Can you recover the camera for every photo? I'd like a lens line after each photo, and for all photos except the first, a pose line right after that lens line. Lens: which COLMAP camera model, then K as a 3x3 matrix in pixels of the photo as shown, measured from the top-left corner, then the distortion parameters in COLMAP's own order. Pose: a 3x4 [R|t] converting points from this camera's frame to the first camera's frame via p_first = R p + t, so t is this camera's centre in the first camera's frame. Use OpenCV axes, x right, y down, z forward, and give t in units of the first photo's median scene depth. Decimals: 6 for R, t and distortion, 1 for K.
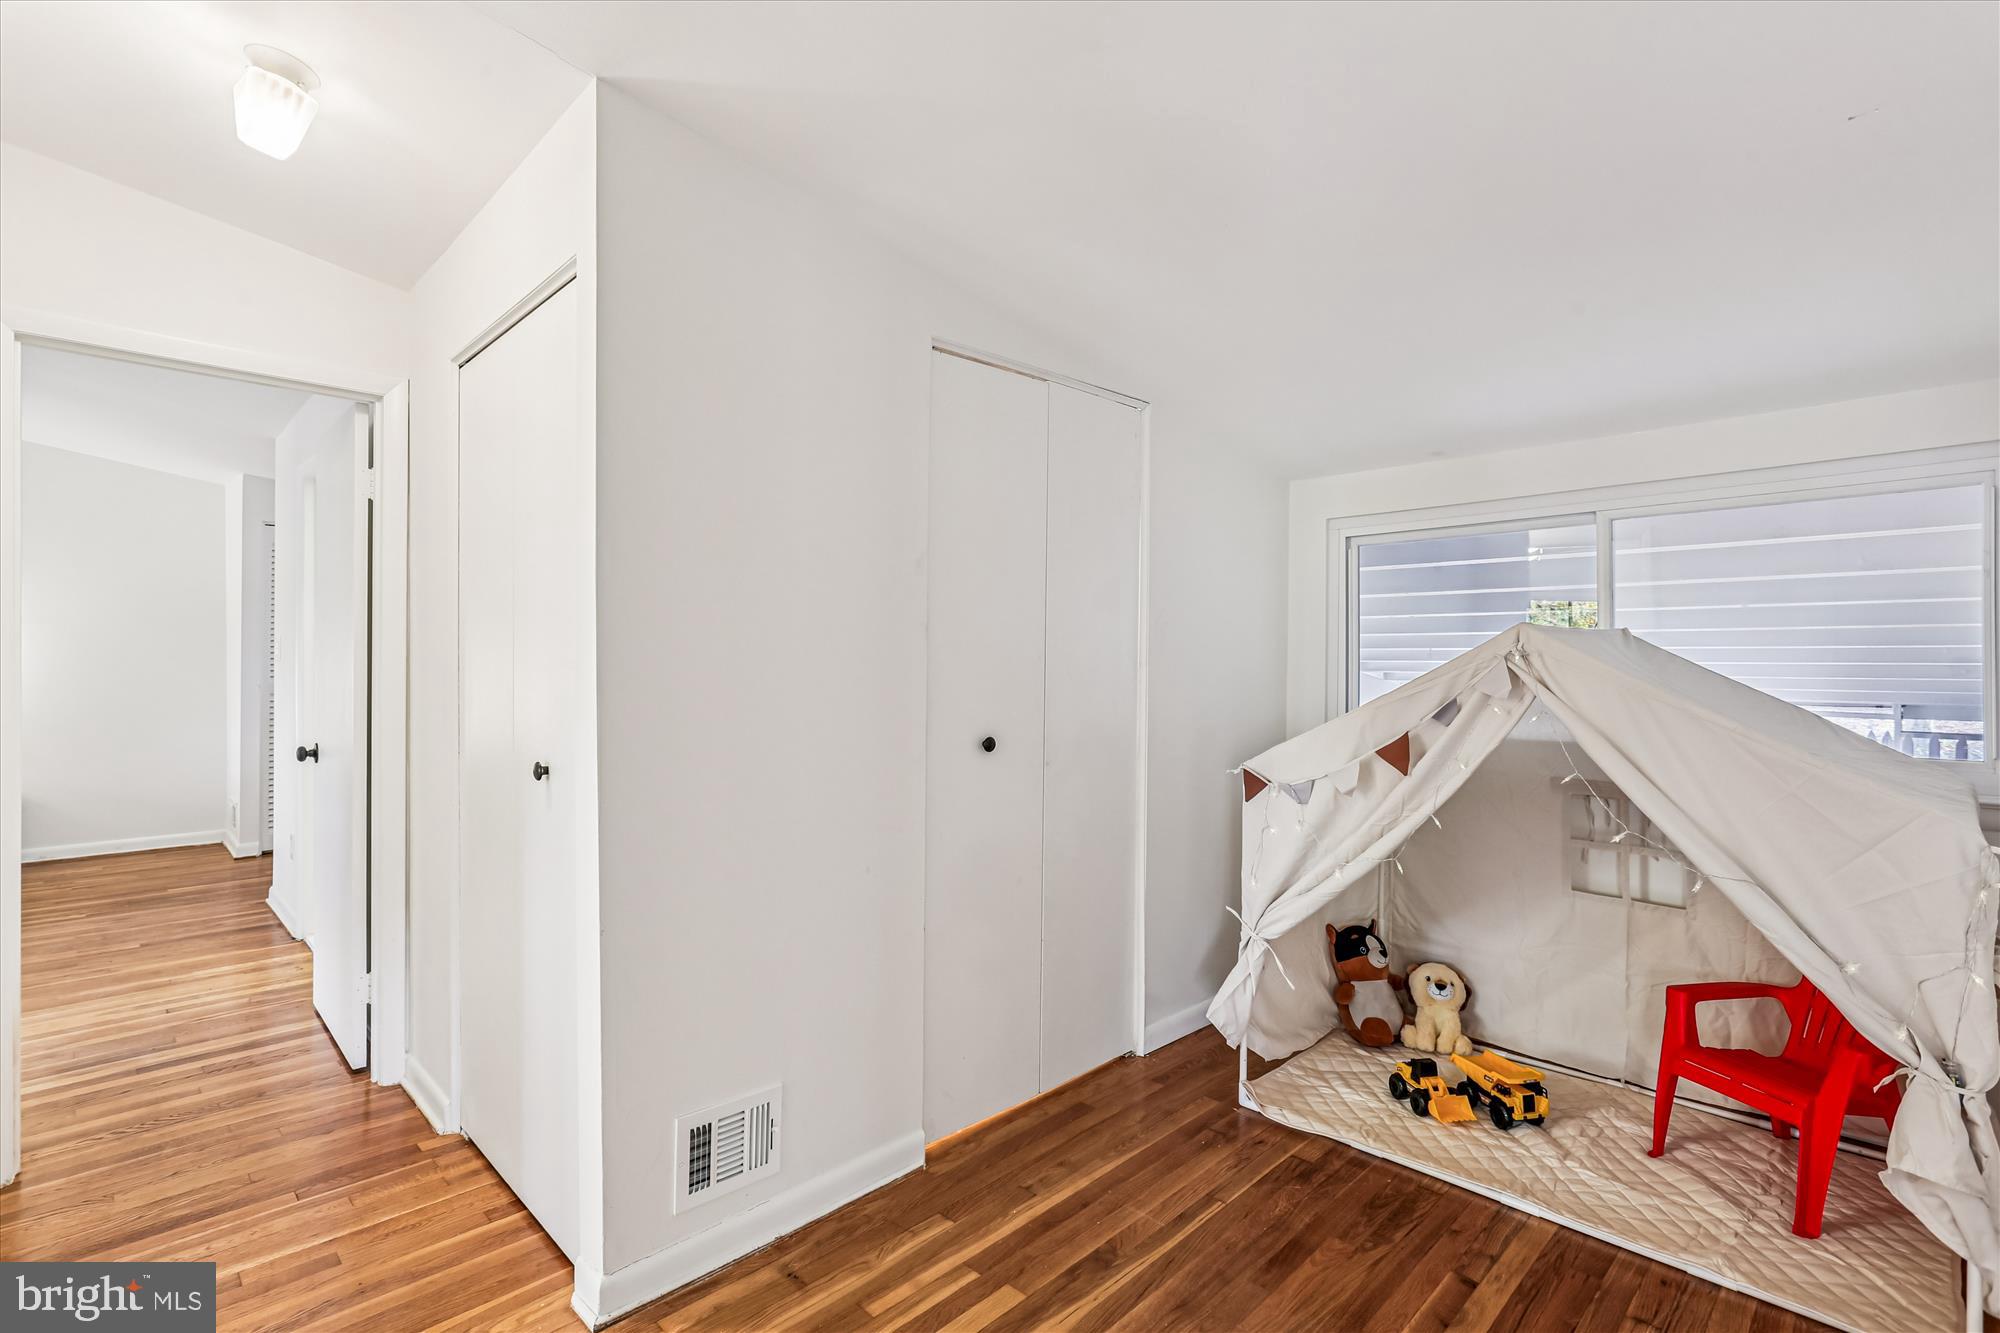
lens RADIAL K [[957.8, 0, 998.4], [0, 957.8, 658.9], [0, 0, 1]] dist [-0.001463, 0.000344]
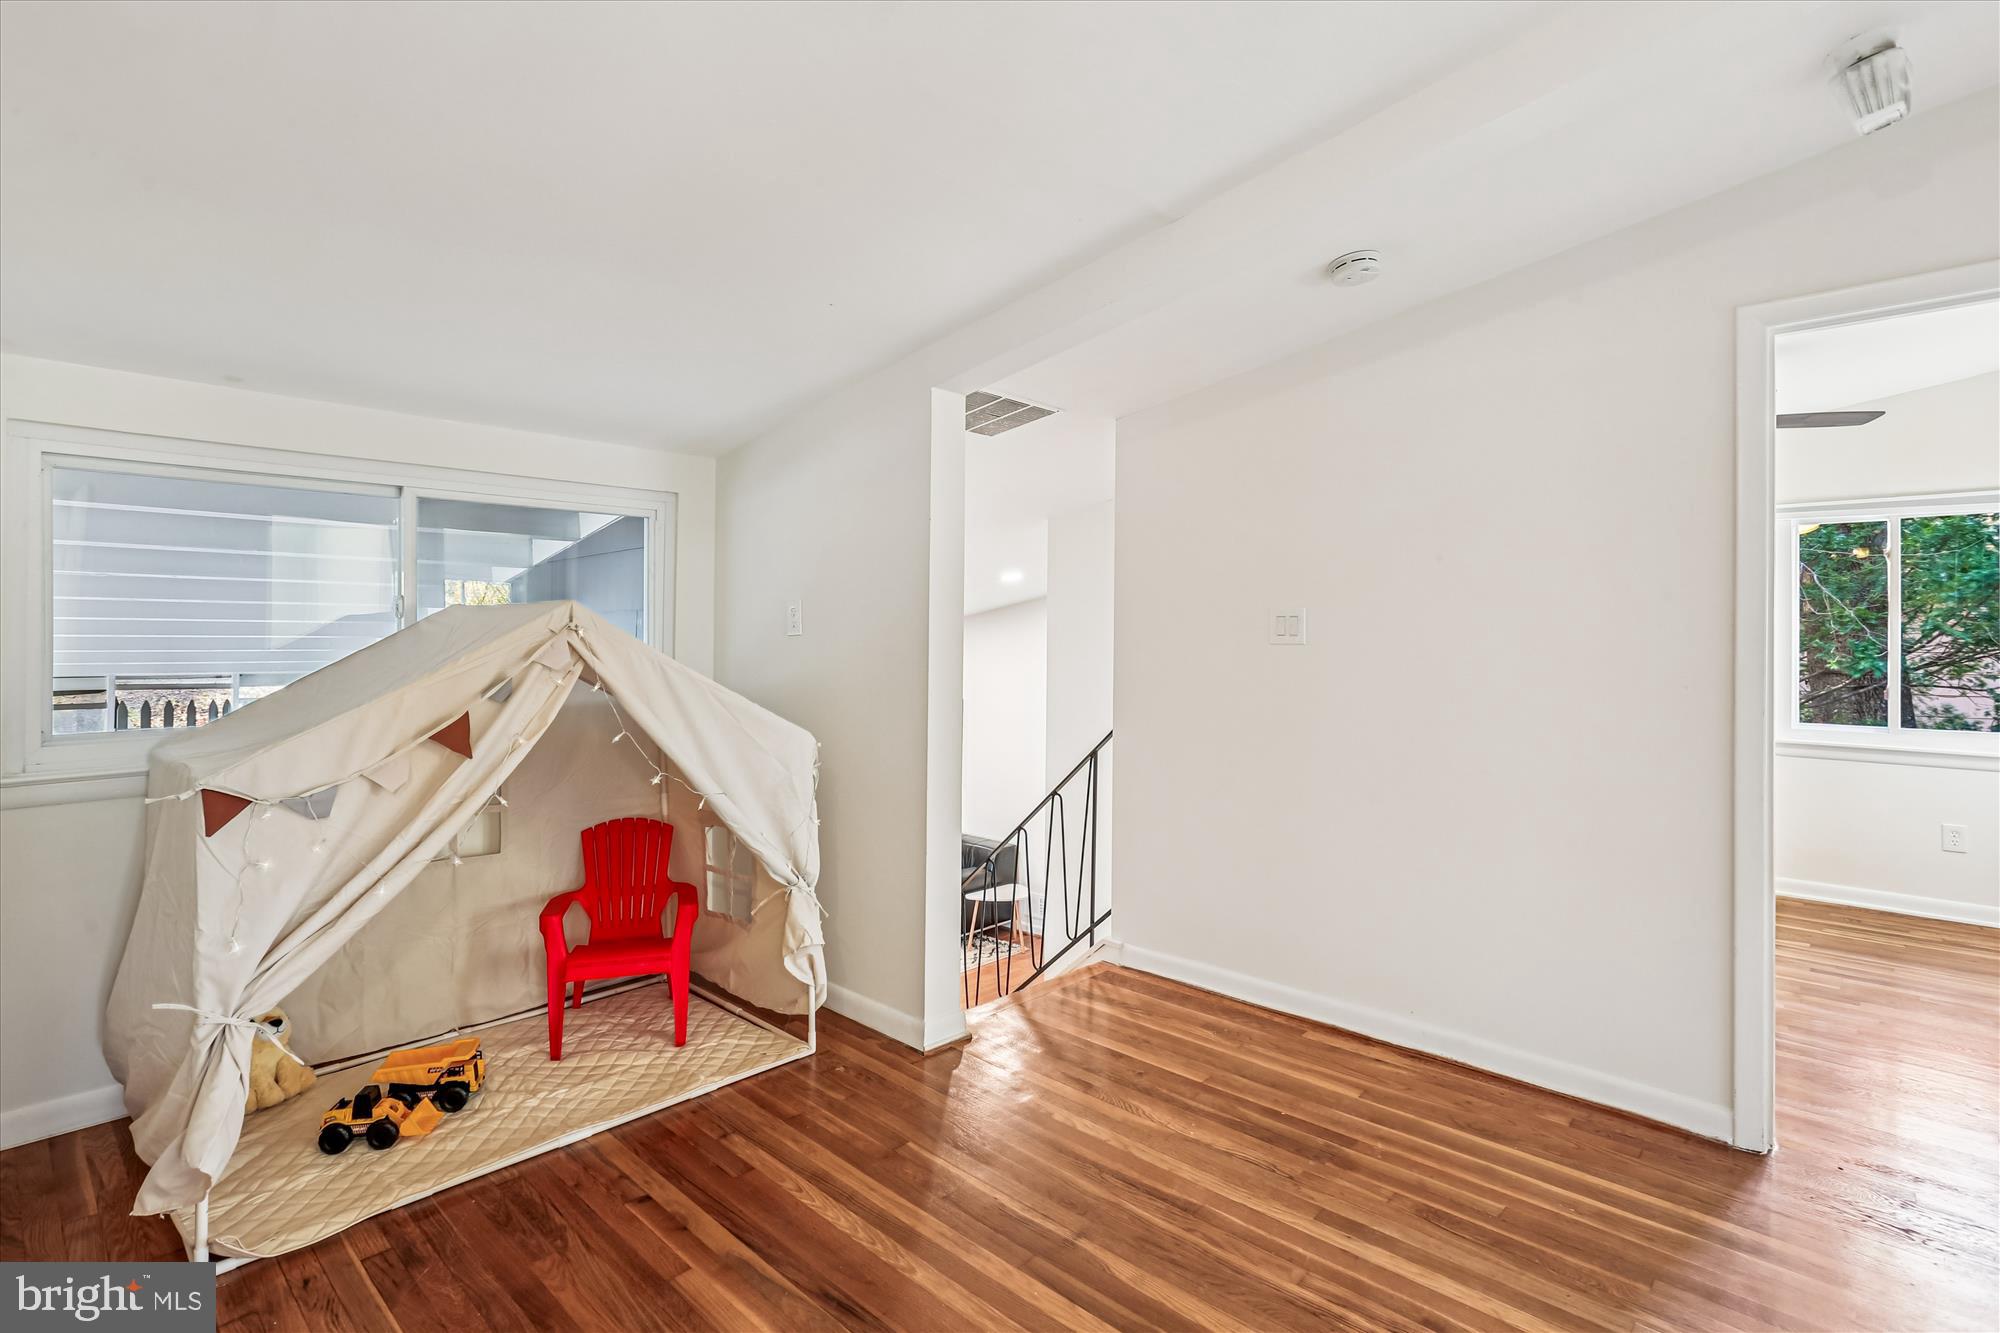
lens RADIAL K [[957.8, 0, 998.4], [0, 957.8, 658.9], [0, 0, 1]] dist [-0.001463, 0.000344]
pose [[-0.045394, -0.016072, 0.998840, -0.507917], [-0.014428, 0.999777, 0.015432, 0.005184], [-0.998865, -0.013711, -0.045616, 0.534683]]
